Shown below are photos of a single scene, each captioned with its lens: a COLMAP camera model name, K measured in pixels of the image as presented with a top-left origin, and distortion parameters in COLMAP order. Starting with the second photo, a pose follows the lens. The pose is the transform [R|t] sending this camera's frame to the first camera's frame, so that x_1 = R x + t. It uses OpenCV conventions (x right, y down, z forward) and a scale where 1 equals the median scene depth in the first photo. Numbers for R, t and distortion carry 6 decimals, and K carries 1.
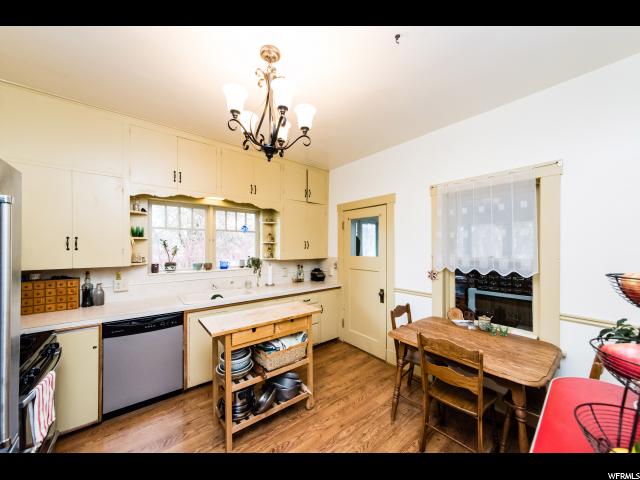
lens RADIAL K [[238.8, 0, 320.7], [0, 238.8, 239.9], [0, 0, 1]] dist [-0.005403, 0.002248]
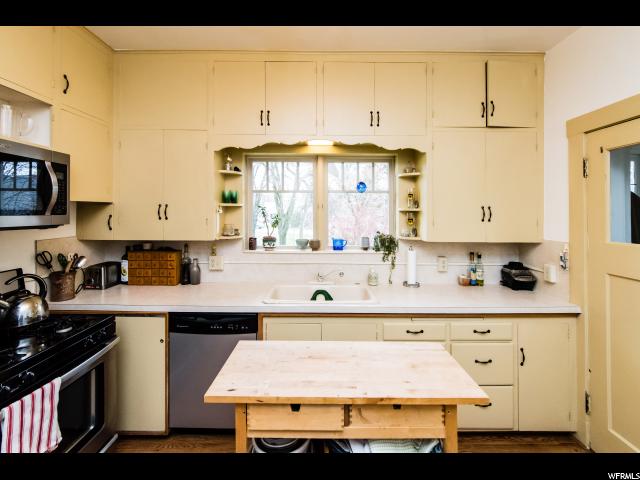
lens RADIAL K [[291.8, 0, 318.8], [0, 291.8, 208.5], [0, 0, 1]] dist [0.003276, -0.001860]
pose [[0.778360, -0.006447, -0.627785, 0.062476], [0.012973, 0.999899, 0.005815, 0.002191], [0.627684, -0.012671, 0.778365, 0.387349]]
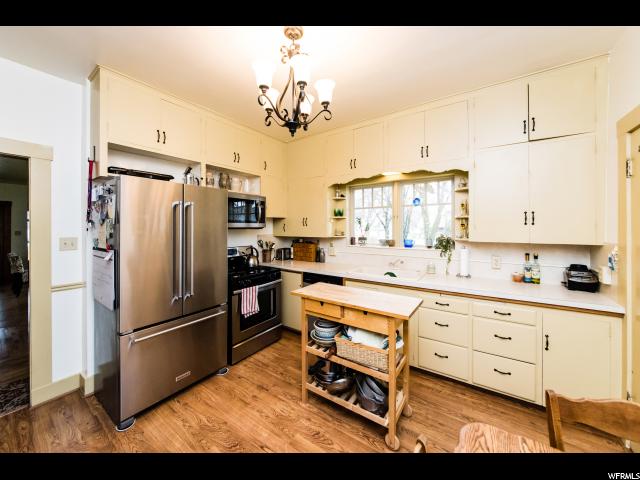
lens RADIAL K [[238.8, 0, 306.6], [0, 238.8, 222.1], [0, 0, 1]] dist [-0.005403, 0.002248]
pose [[0.246323, -0.019467, -0.968992, 0.436163], [0.028638, 0.999508, -0.012800, 0.028094], [0.968765, -0.024597, 0.246759, 0.443657]]
